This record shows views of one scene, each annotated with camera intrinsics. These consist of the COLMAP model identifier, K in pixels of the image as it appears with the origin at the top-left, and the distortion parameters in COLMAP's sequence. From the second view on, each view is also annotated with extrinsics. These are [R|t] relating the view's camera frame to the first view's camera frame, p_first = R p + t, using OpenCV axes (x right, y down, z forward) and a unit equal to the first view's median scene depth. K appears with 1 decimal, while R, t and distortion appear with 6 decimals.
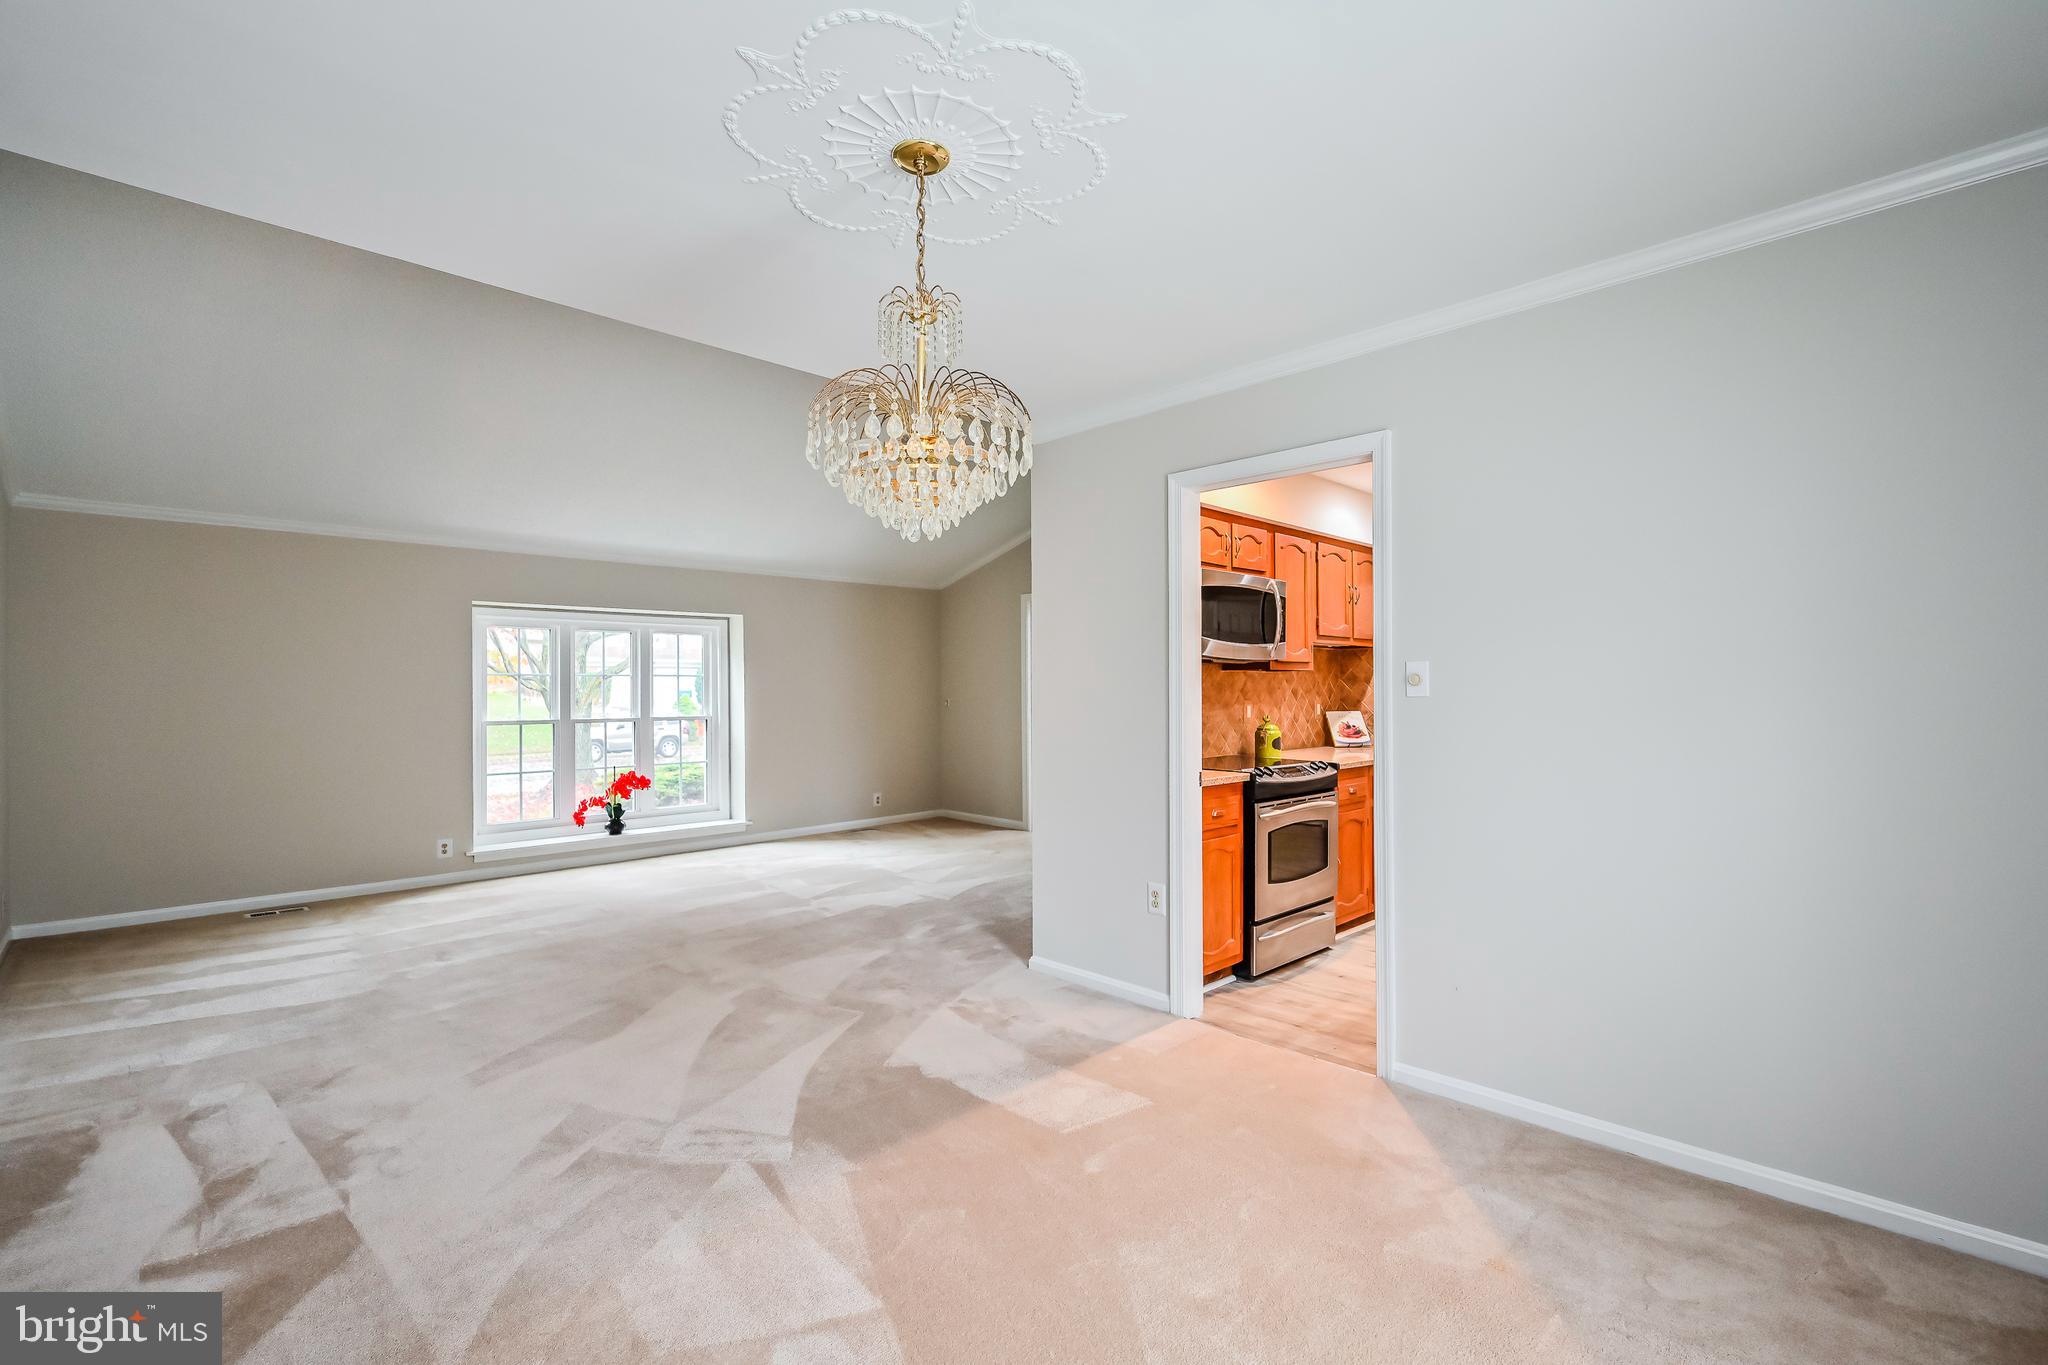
lens RADIAL K [[907.8, 0, 1023.9], [0, 907.8, 696.1], [0, 0, 1]] dist [-0.002626, -0.000528]
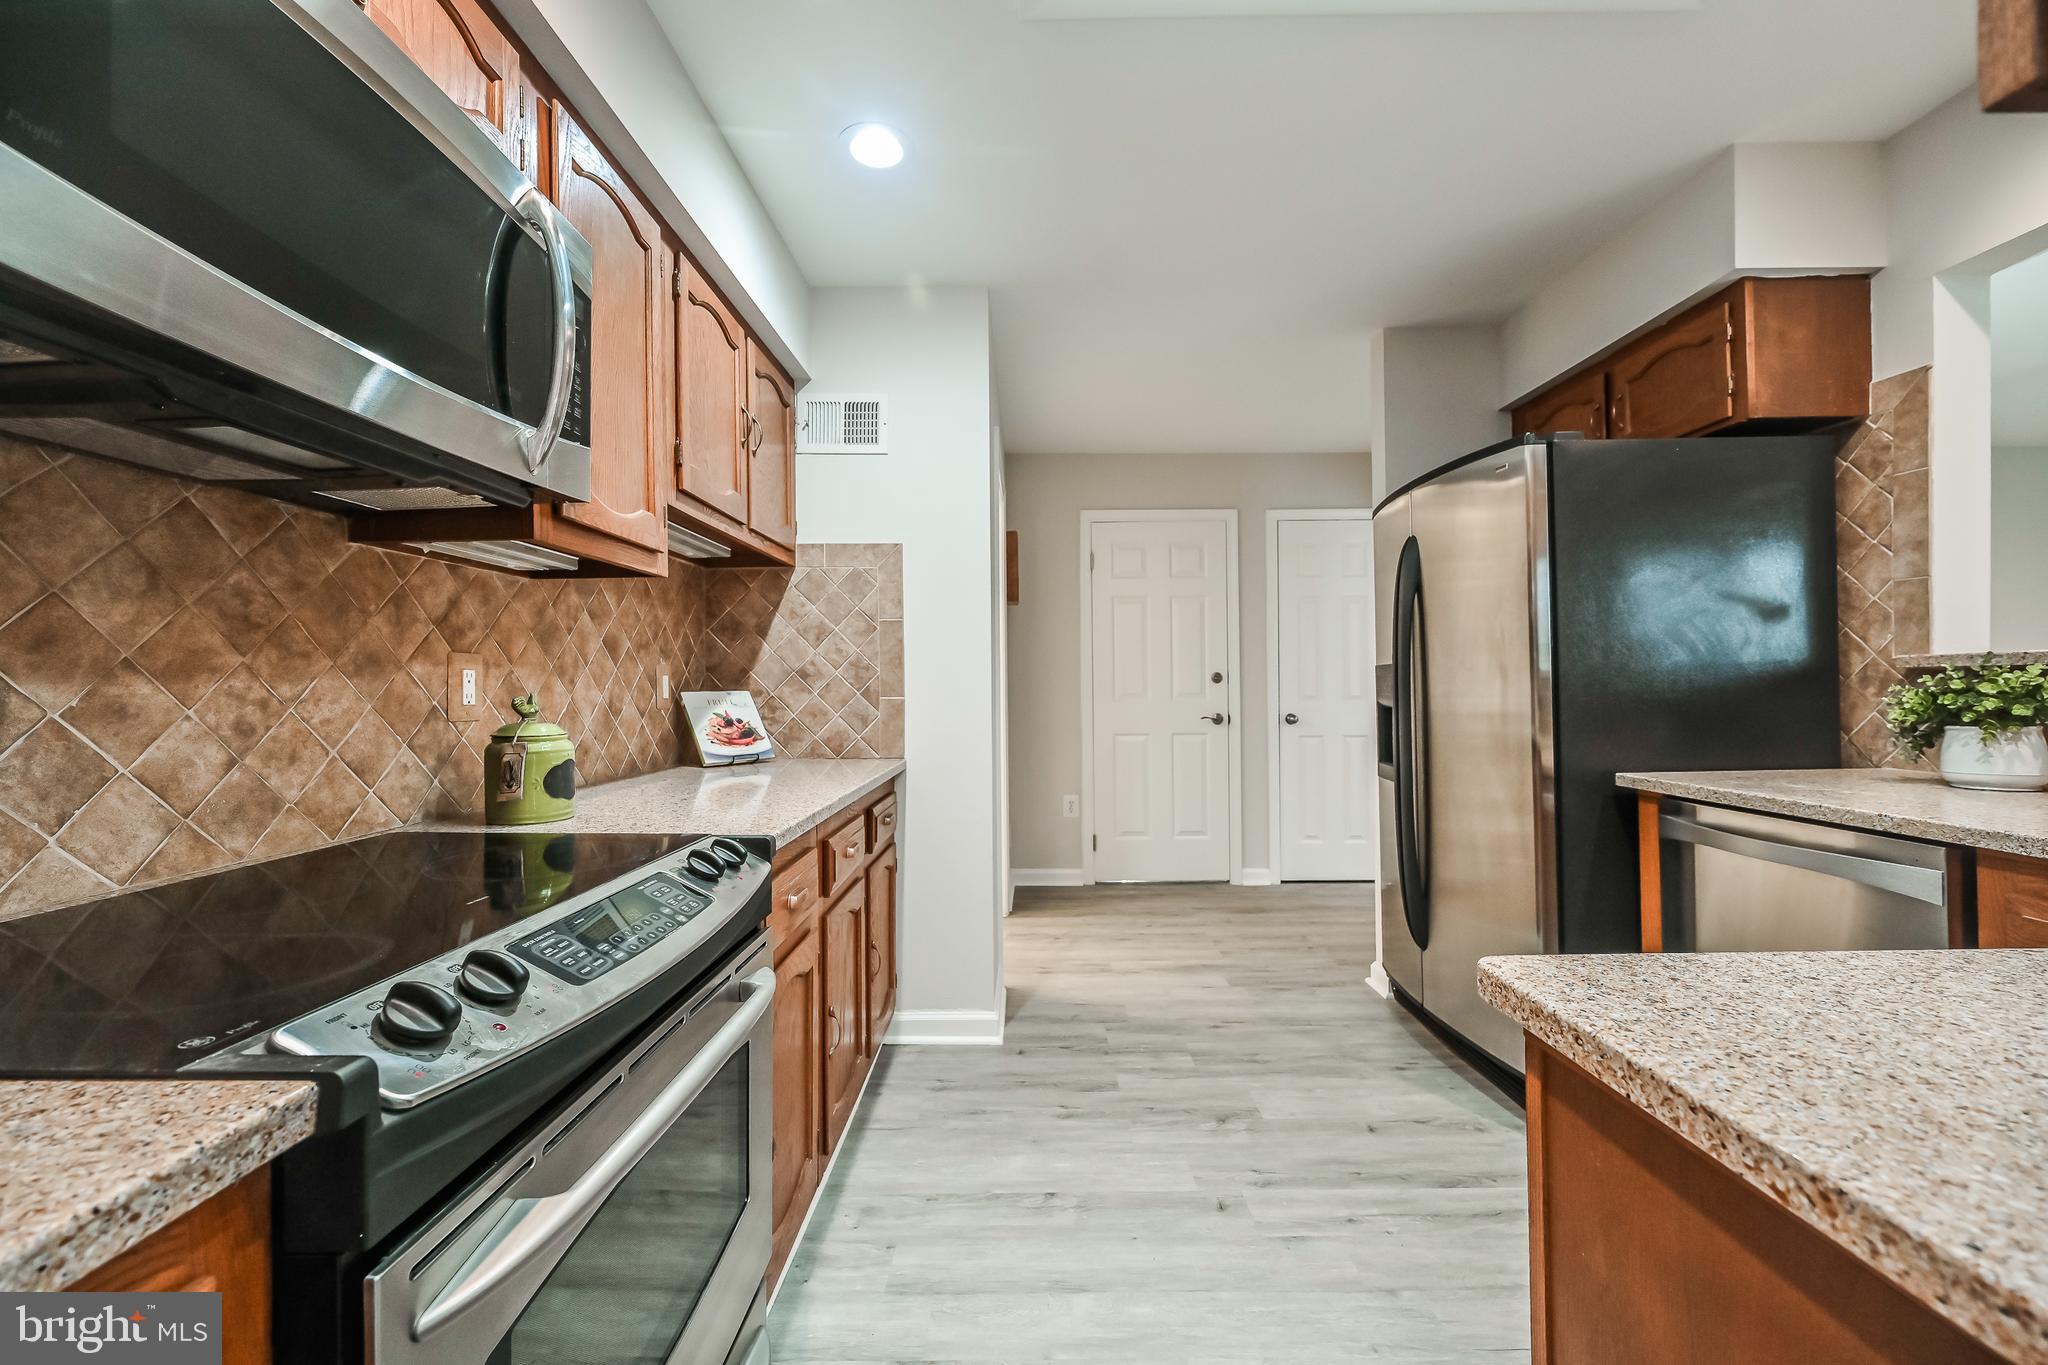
lens RADIAL K [[824.2, 0, 1028.2], [0, 824.2, 679.4], [0, 0, 1]] dist [-0.000736, -0.000028]
pose [[0.714864, 0.002506, 0.699259, 0.177965], [0.010895, 0.999832, -0.014722, 0.020585], [-0.699179, 0.018143, 0.714717, 0.621381]]
